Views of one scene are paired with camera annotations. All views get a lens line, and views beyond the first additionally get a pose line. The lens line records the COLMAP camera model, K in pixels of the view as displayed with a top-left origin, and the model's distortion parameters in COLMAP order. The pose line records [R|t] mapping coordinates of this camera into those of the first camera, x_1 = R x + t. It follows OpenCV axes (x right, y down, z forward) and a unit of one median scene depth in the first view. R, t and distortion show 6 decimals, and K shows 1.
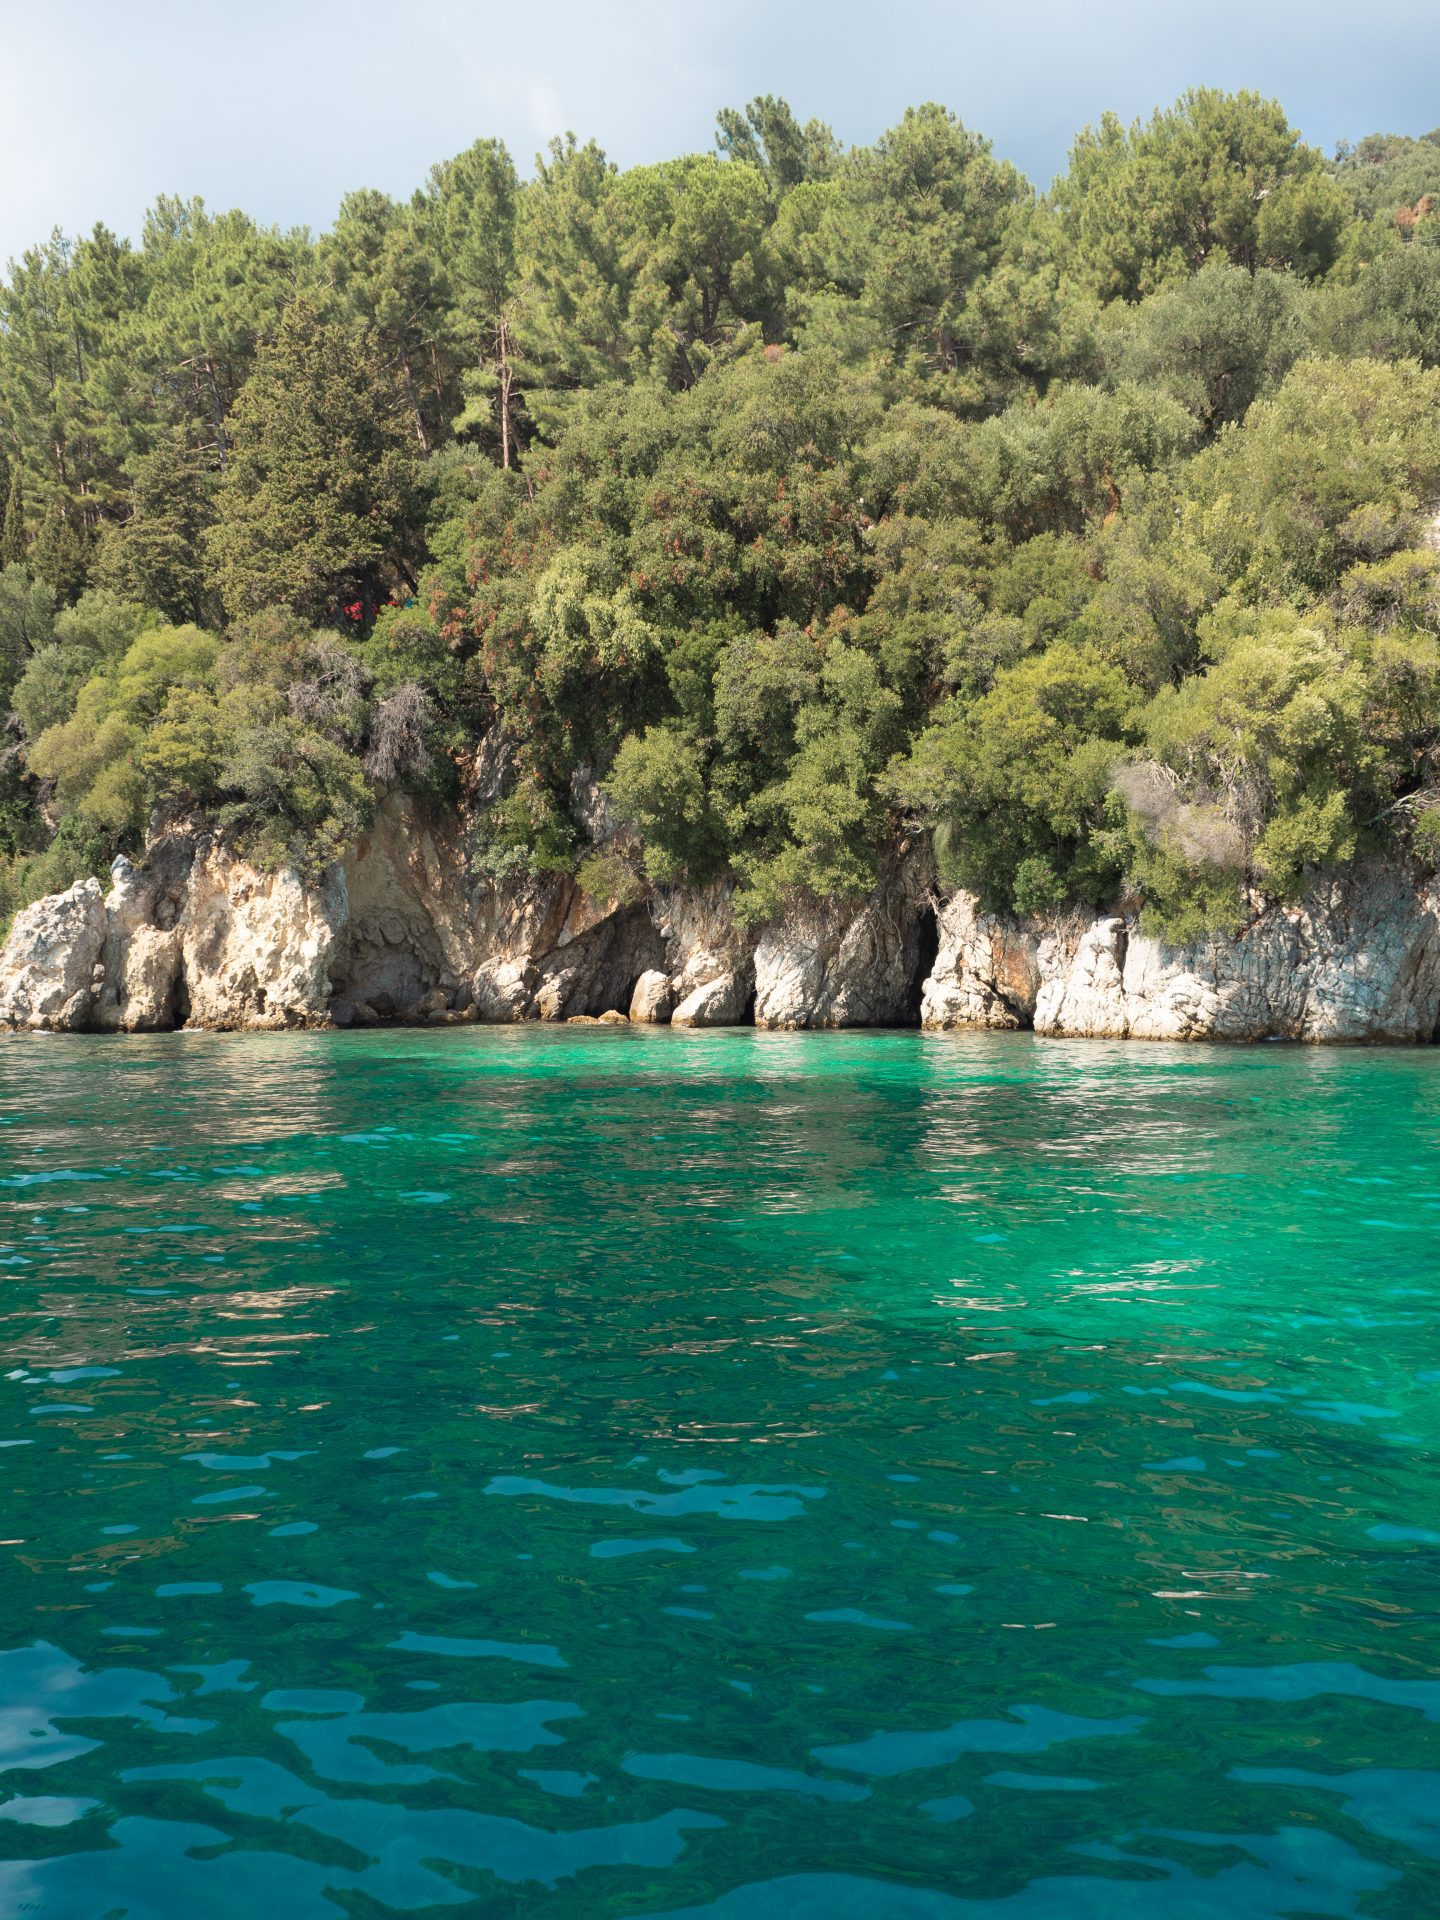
lens RADIAL K [[1924.2, 0, 717.9], [0, 1924.2, 960.9], [0, 0, 1]] dist [-0.008907, 0.000000]
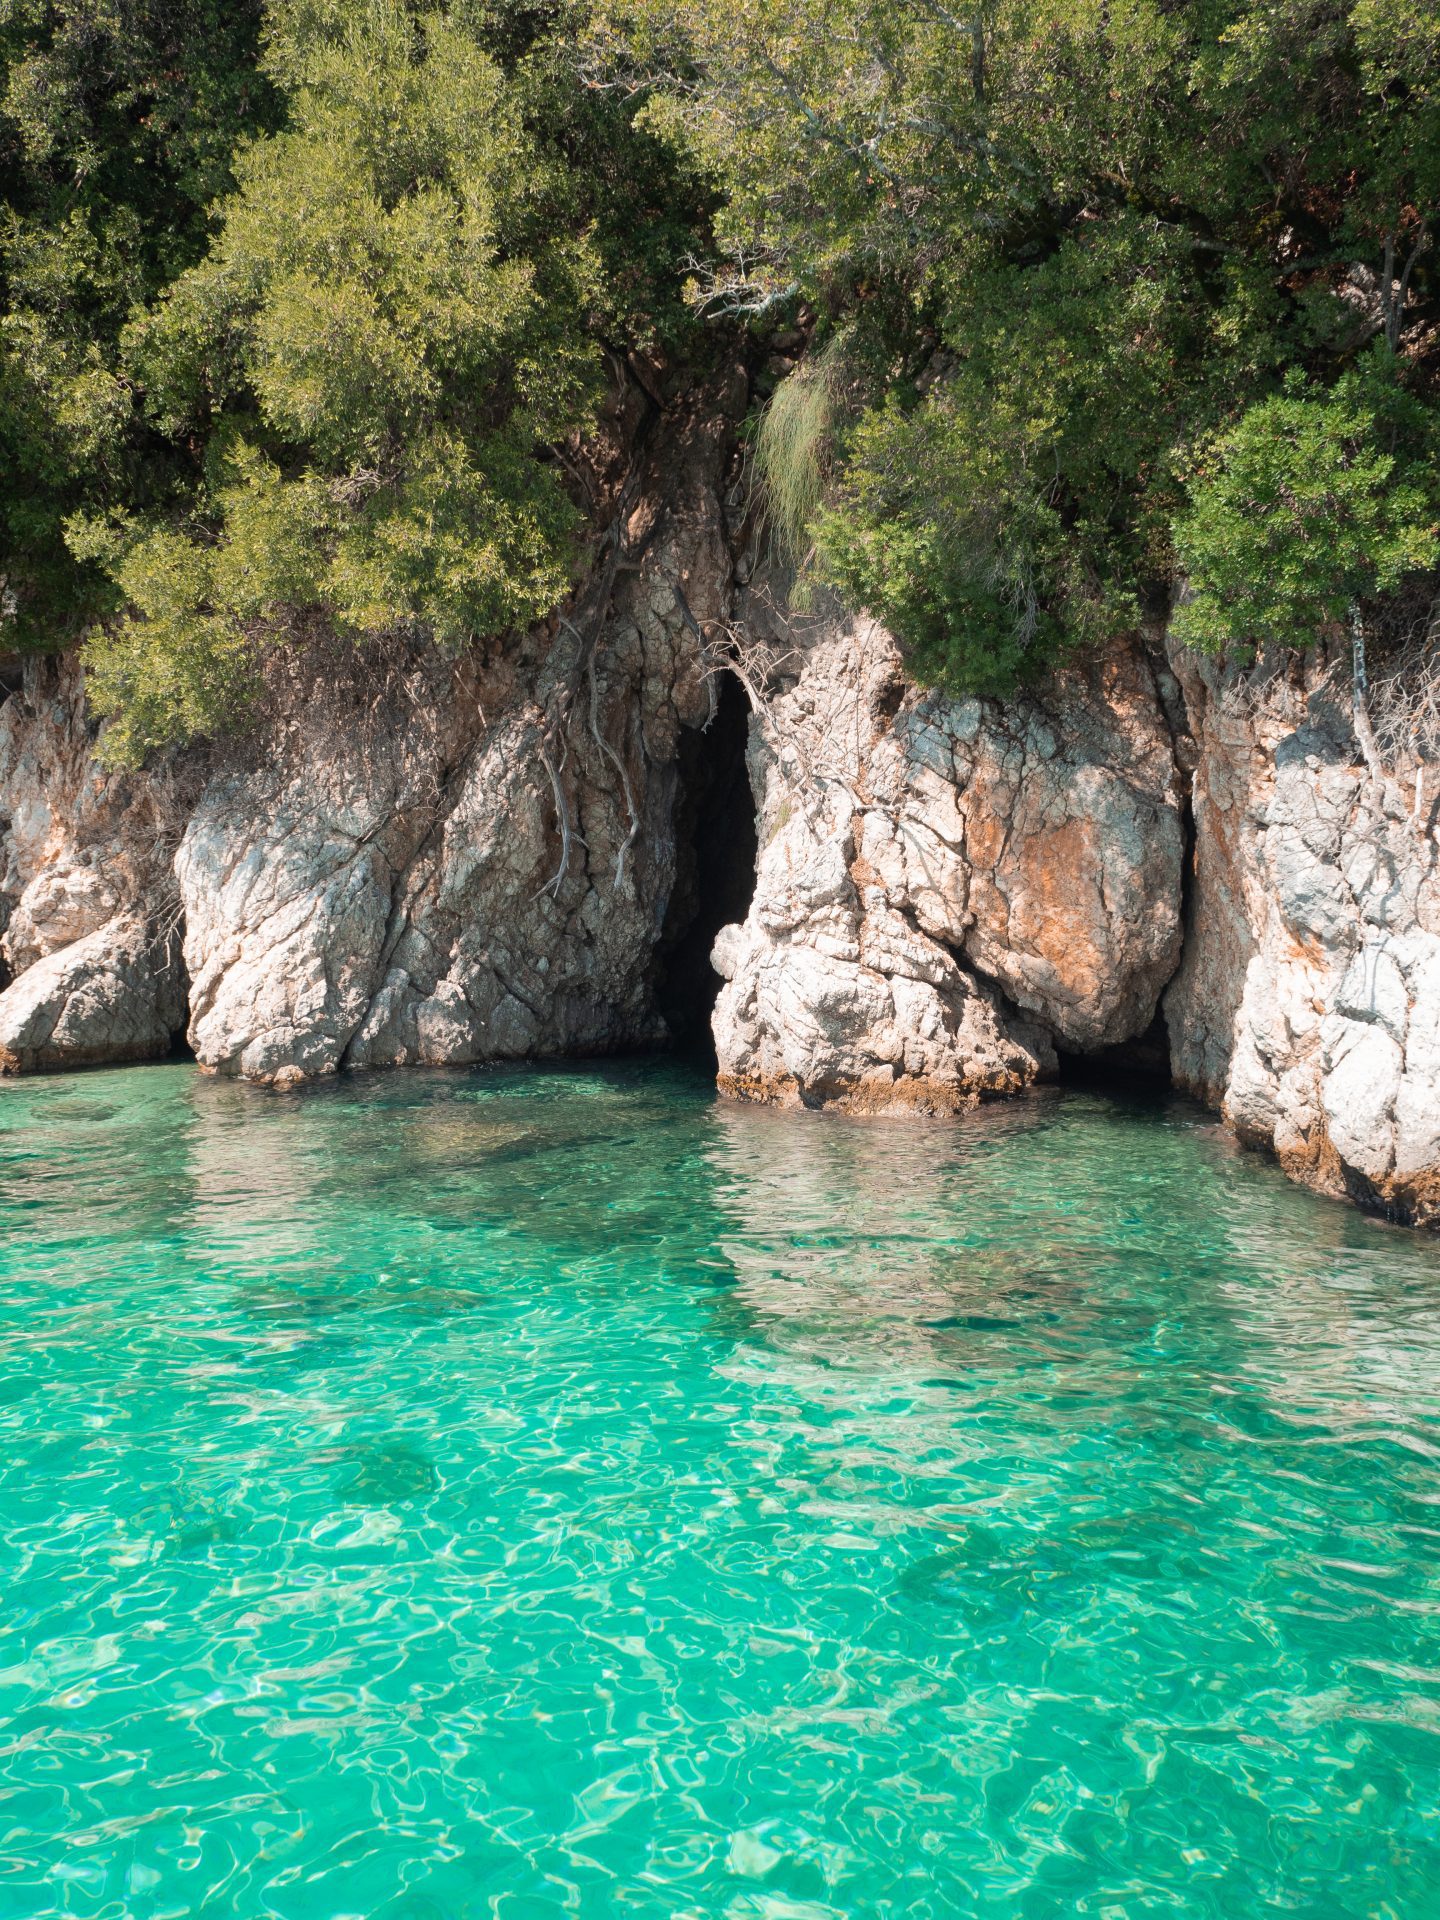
lens RADIAL K [[1924.2, 0, 716.2], [0, 1924.2, 956.8], [0, 0, 1]] dist [-0.008907, 0.000000]
pose [[0.982400, -0.015213, 0.186167, 0.049452], [0.009059, 0.999385, 0.033863, 0.003745], [-0.186568, -0.031581, 0.981934, 0.698716]]
